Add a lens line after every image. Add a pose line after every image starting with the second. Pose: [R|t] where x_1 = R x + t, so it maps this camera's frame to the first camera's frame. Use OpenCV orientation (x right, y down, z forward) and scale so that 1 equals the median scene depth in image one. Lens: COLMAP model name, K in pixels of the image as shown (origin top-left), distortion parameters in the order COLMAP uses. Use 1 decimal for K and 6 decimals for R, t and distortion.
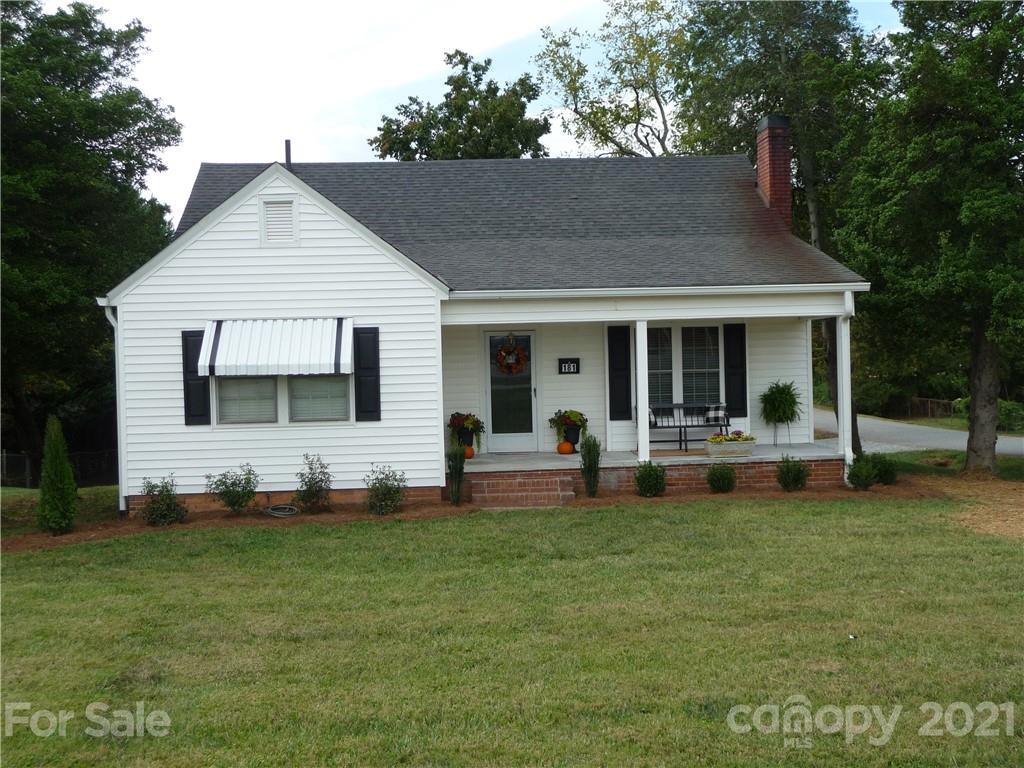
lens RADIAL K [[1133.7, 0, 511.9], [0, 1133.7, 383.7], [0, 0, 1]] dist [-0.016772, 0.000000]
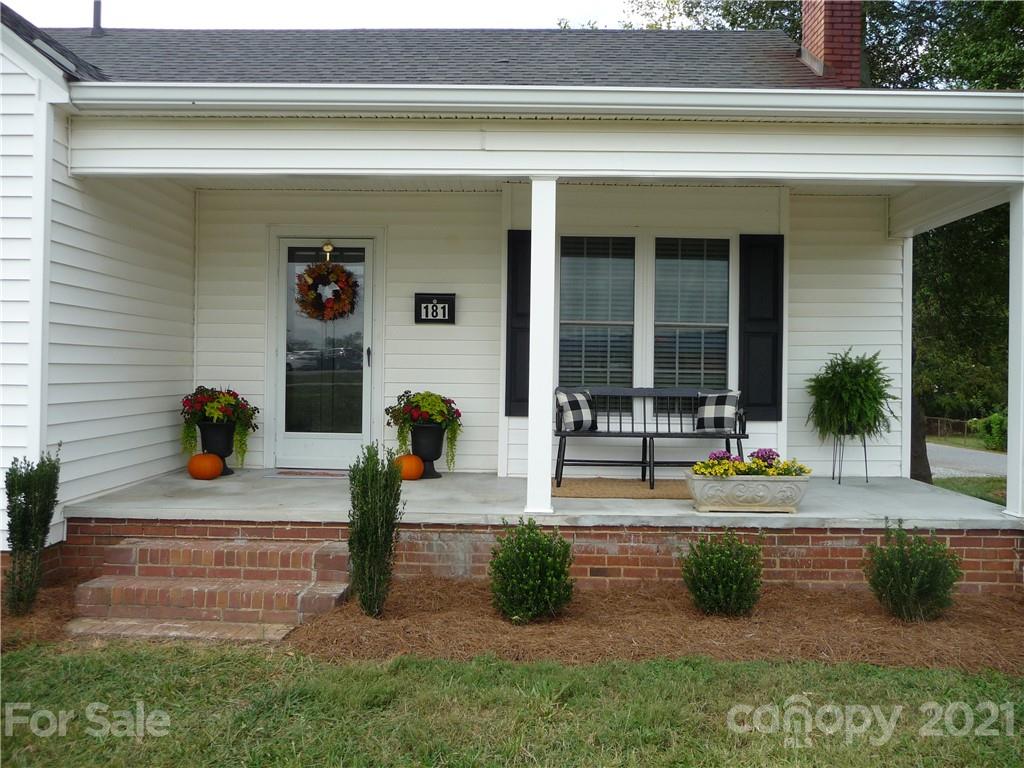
lens RADIAL K [[836.0, 0, 510.1], [0, 836.0, 365.9], [0, 0, 1]] dist [-0.024361, 0.009463]
pose [[0.995877, 0.038412, -0.082180, 0.118969], [-0.041297, 0.998579, -0.033690, 0.022687], [0.080770, 0.036945, 0.996048, 0.630793]]
